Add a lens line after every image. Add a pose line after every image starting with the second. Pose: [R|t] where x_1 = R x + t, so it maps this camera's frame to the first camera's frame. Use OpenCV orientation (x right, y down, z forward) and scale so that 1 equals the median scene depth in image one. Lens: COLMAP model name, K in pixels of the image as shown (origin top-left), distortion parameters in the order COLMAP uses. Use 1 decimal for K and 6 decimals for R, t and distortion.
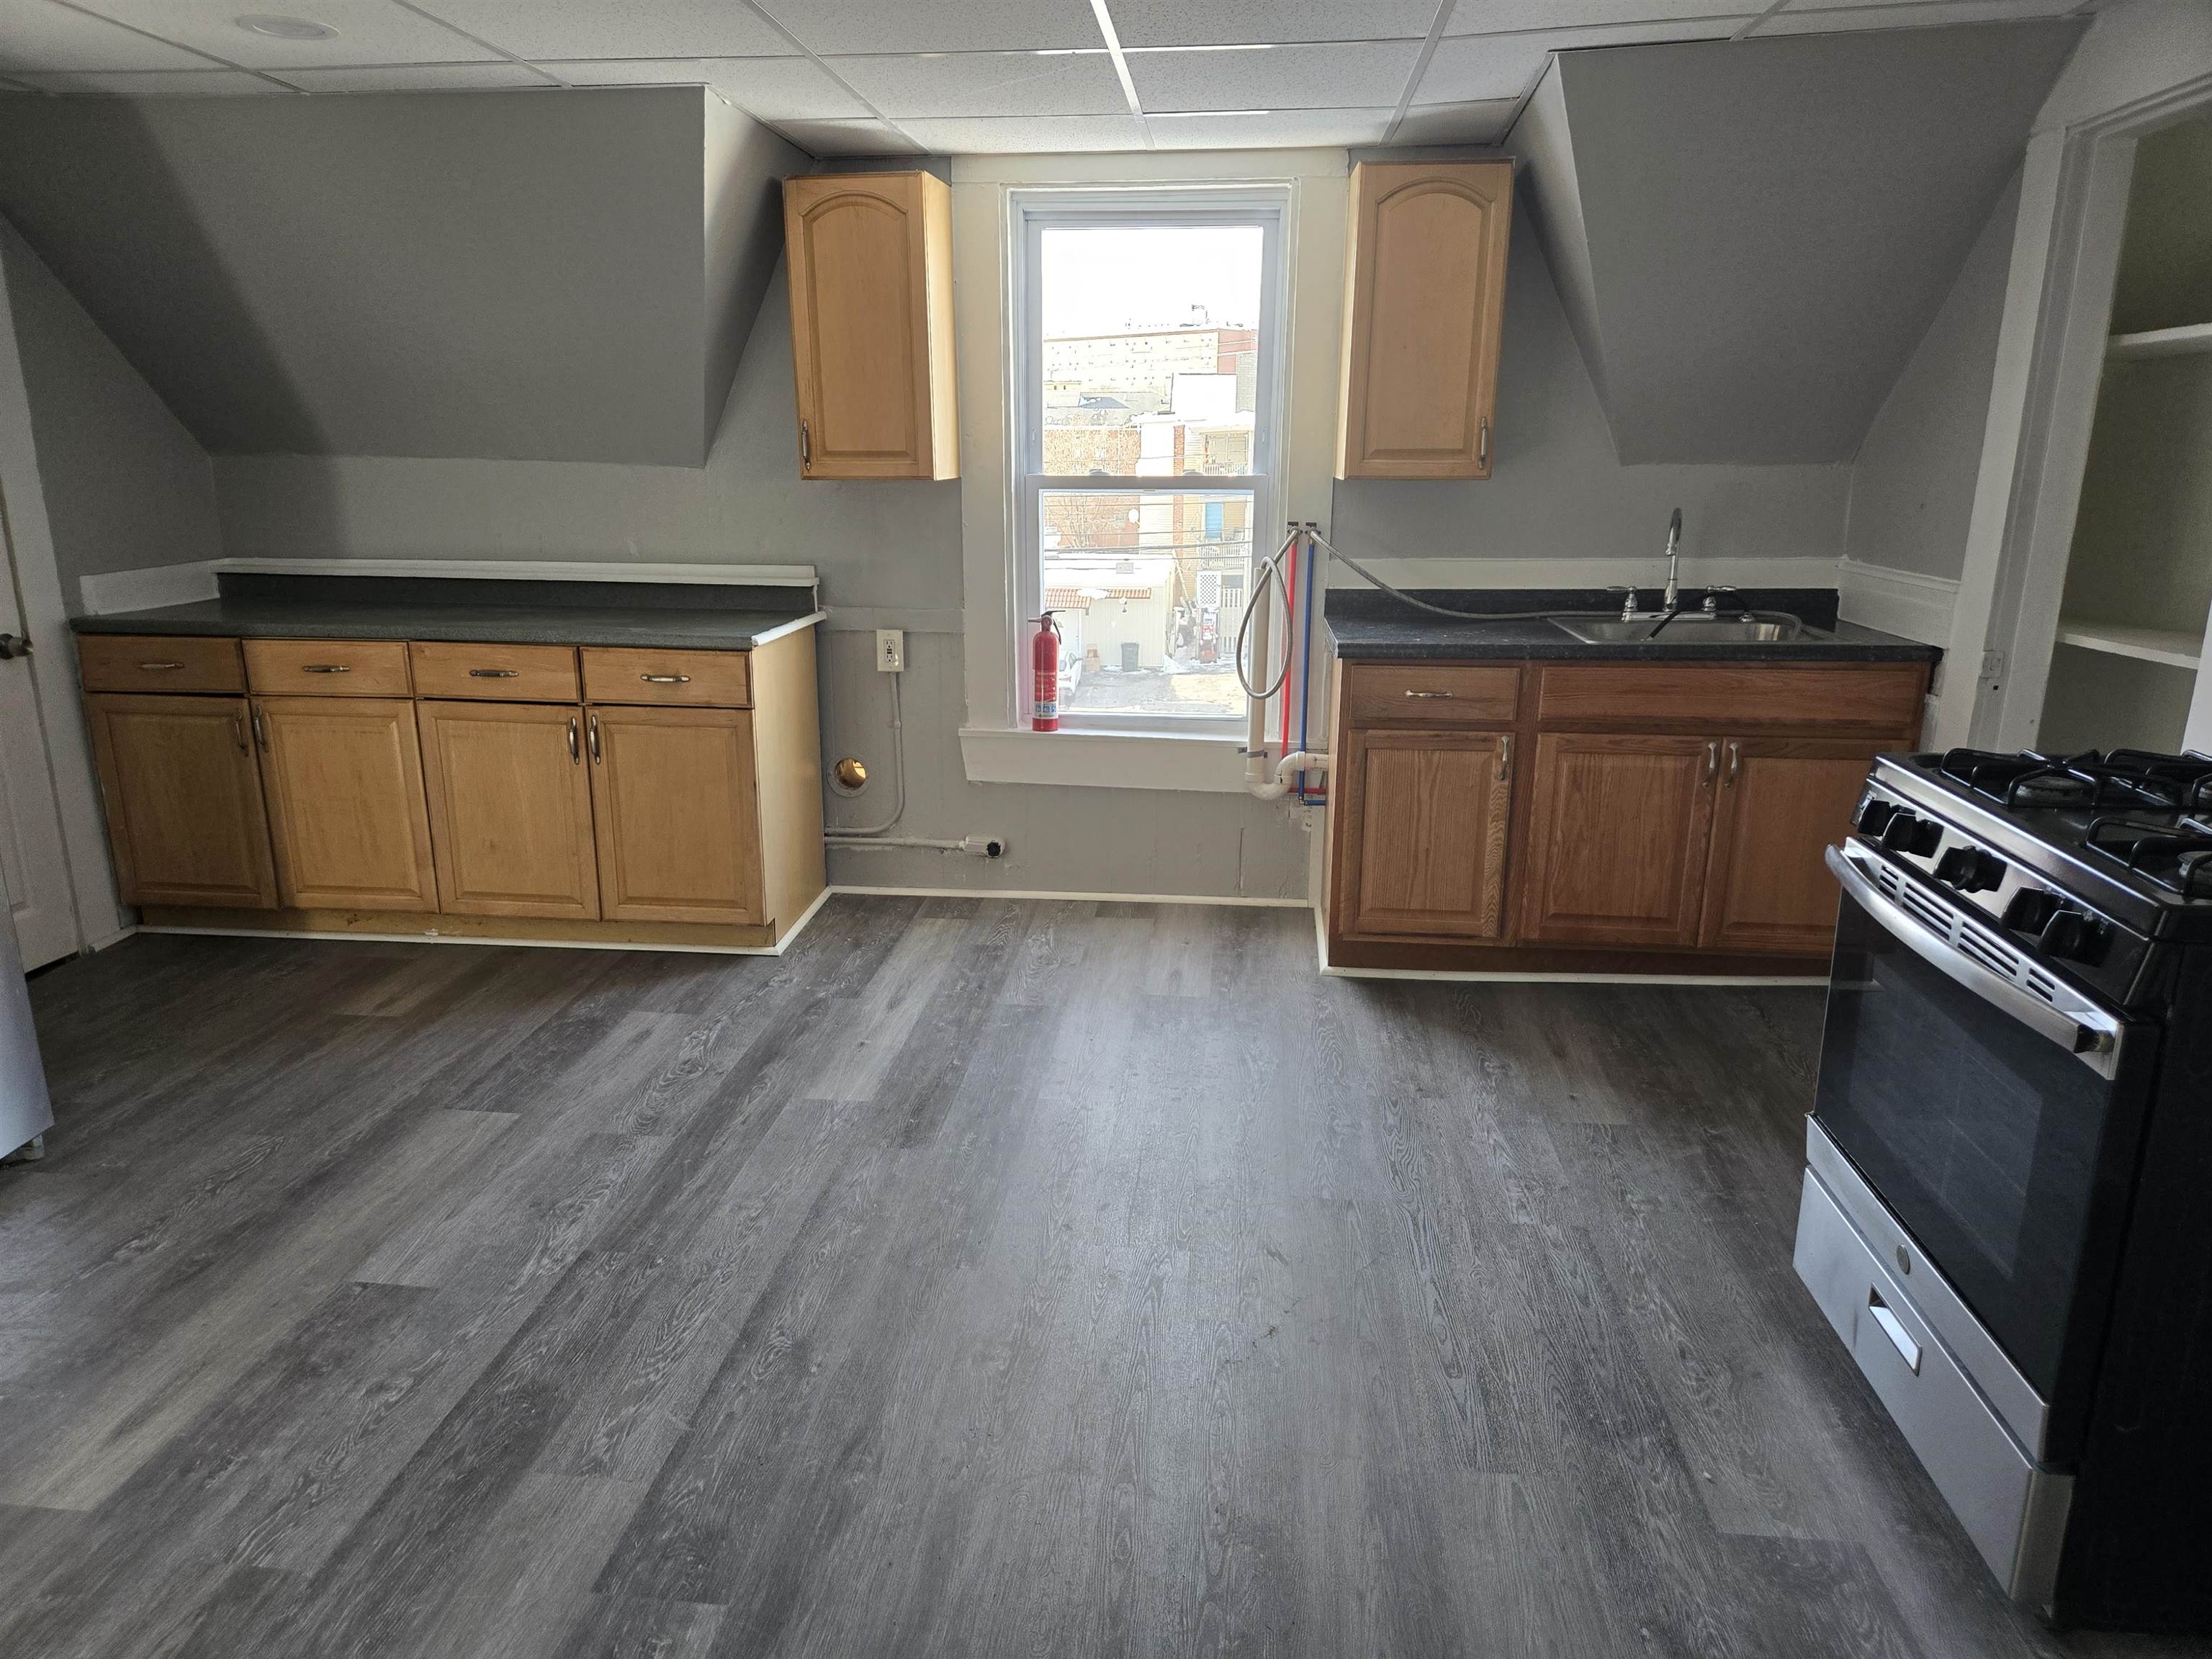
lens RADIAL K [[1473.1, 0, 1105.5], [0, 1473.1, 843.8], [0, 0, 1]] dist [0.029552, -0.006513]
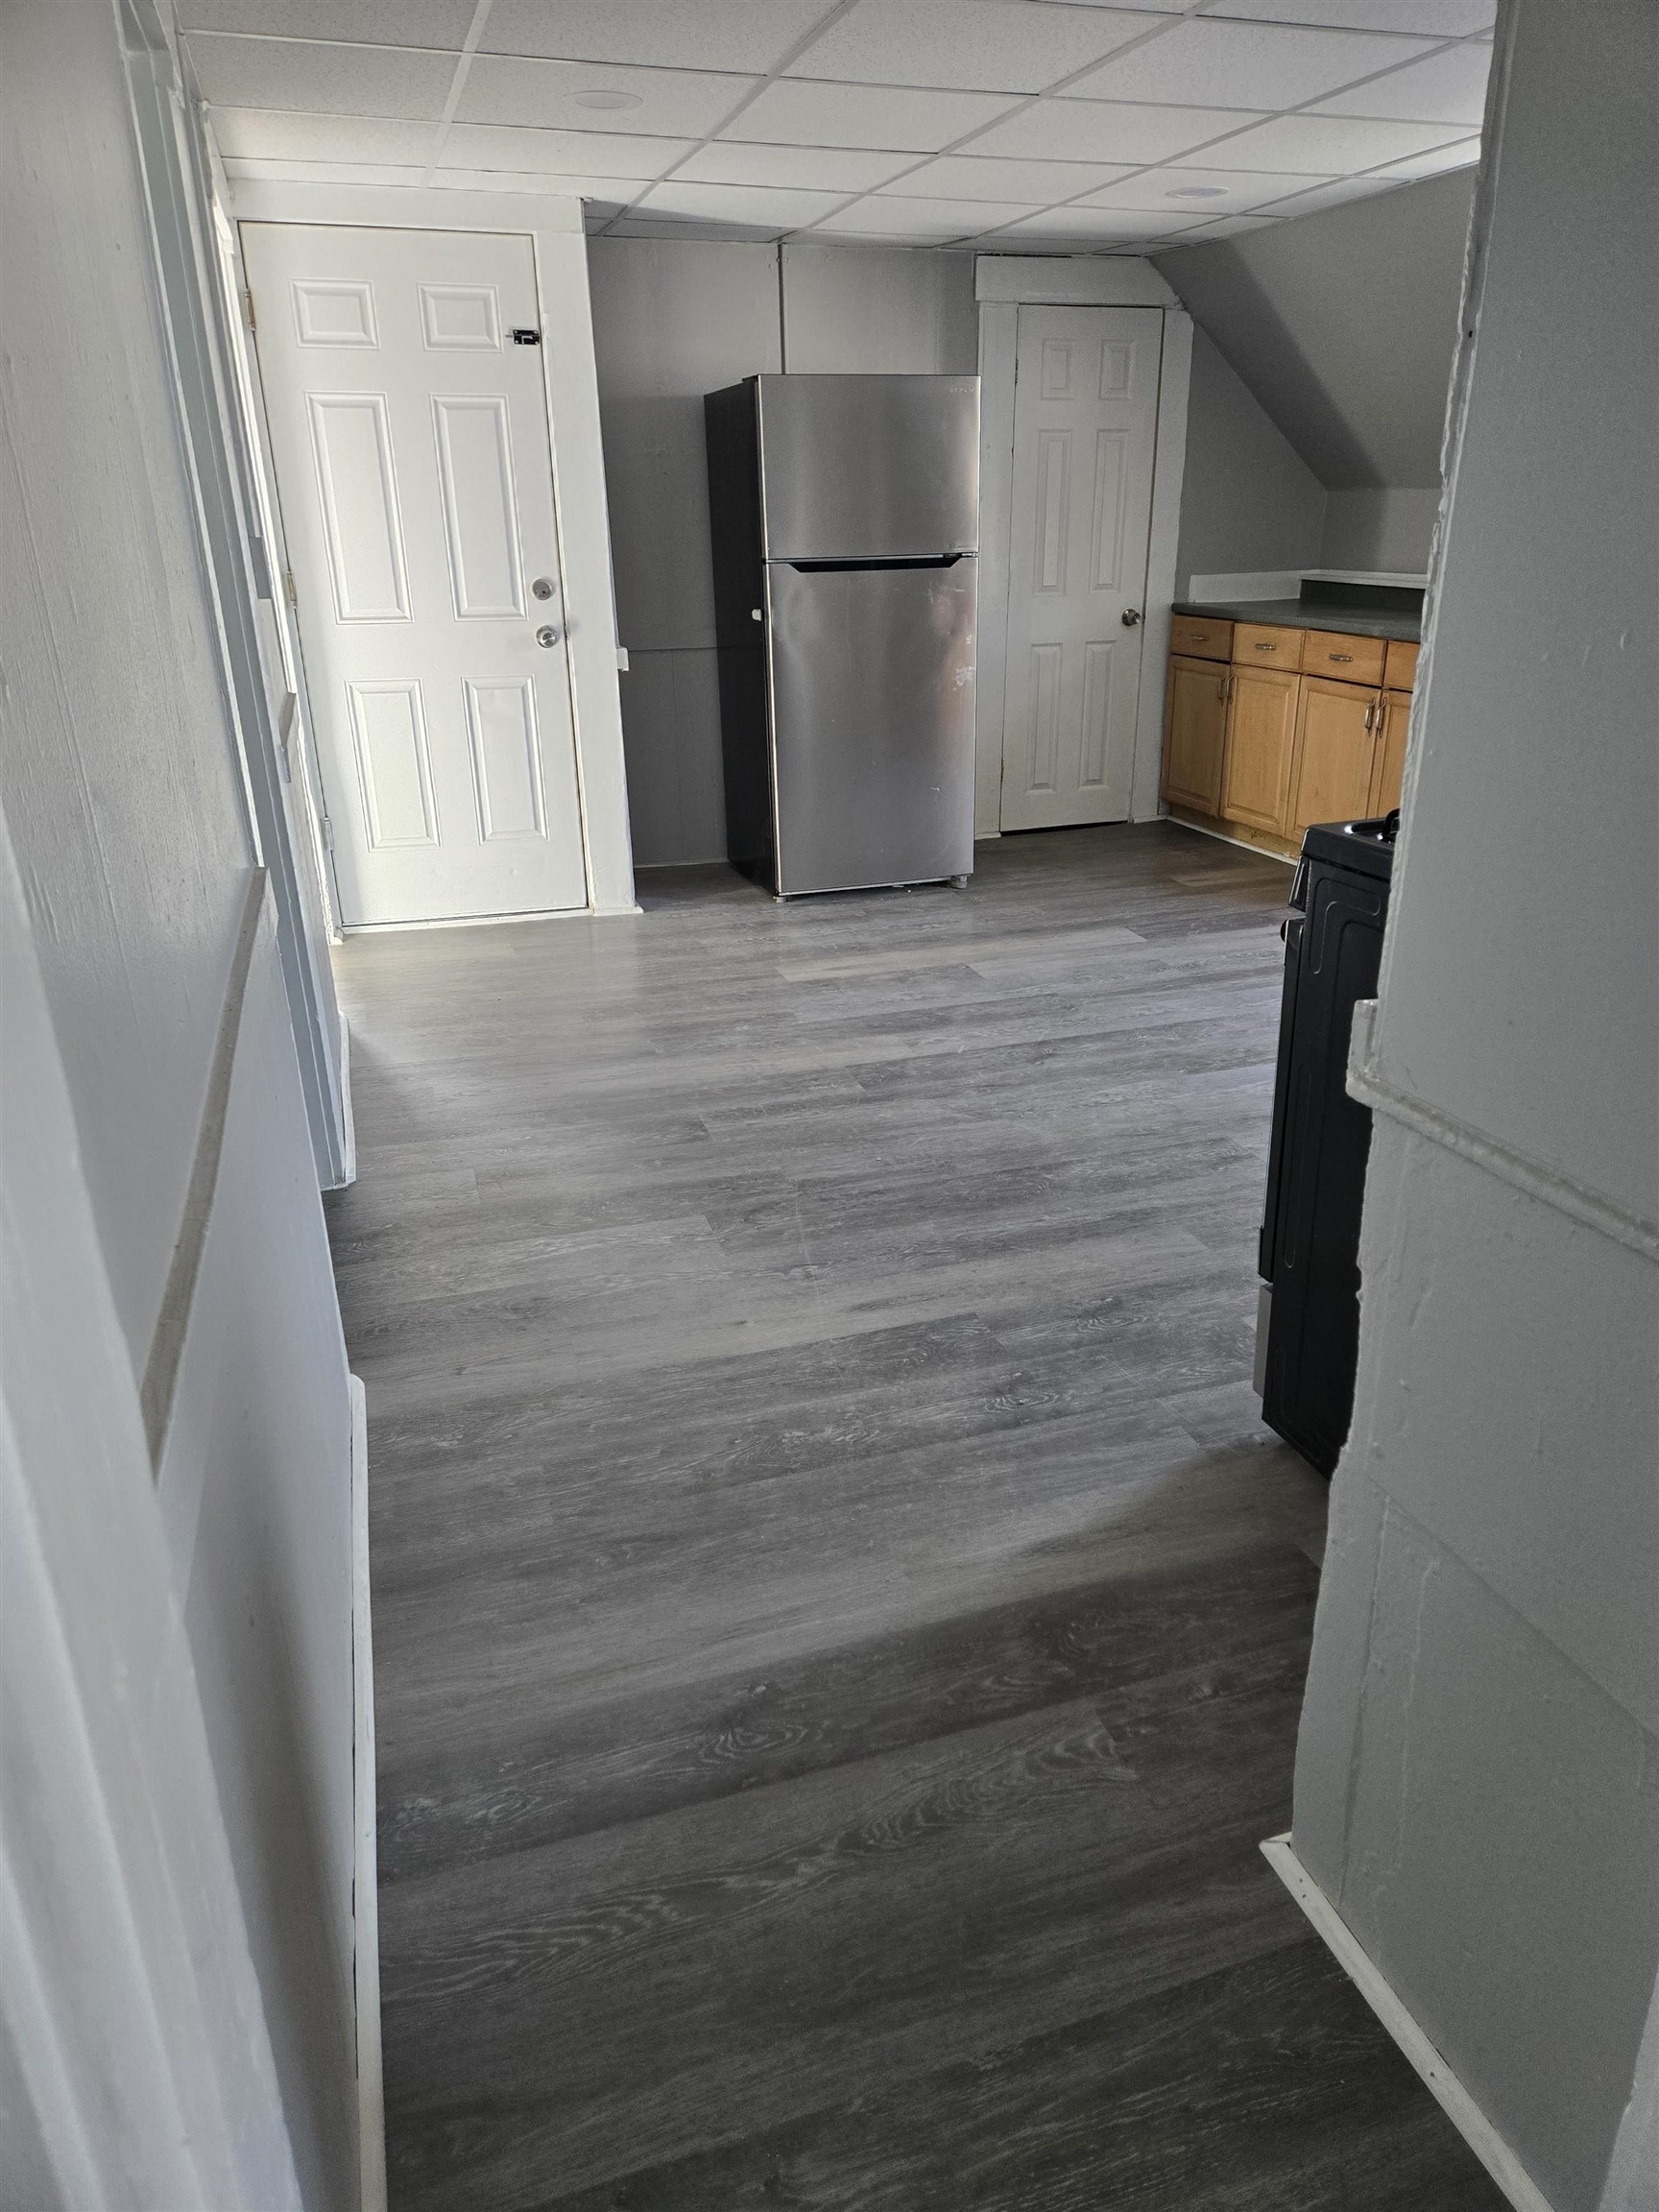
lens RADIAL K [[1473.1, 0, 829.1], [0, 1473.1, 1102.2], [0, 0, 1]] dist [0.029552, -0.006513]
pose [[0.402290, 0.337289, -0.851116, 0.653944], [-0.227086, 0.937371, 0.264137, 0.010230], [0.886902, 0.087017, 0.453688, 0.034413]]
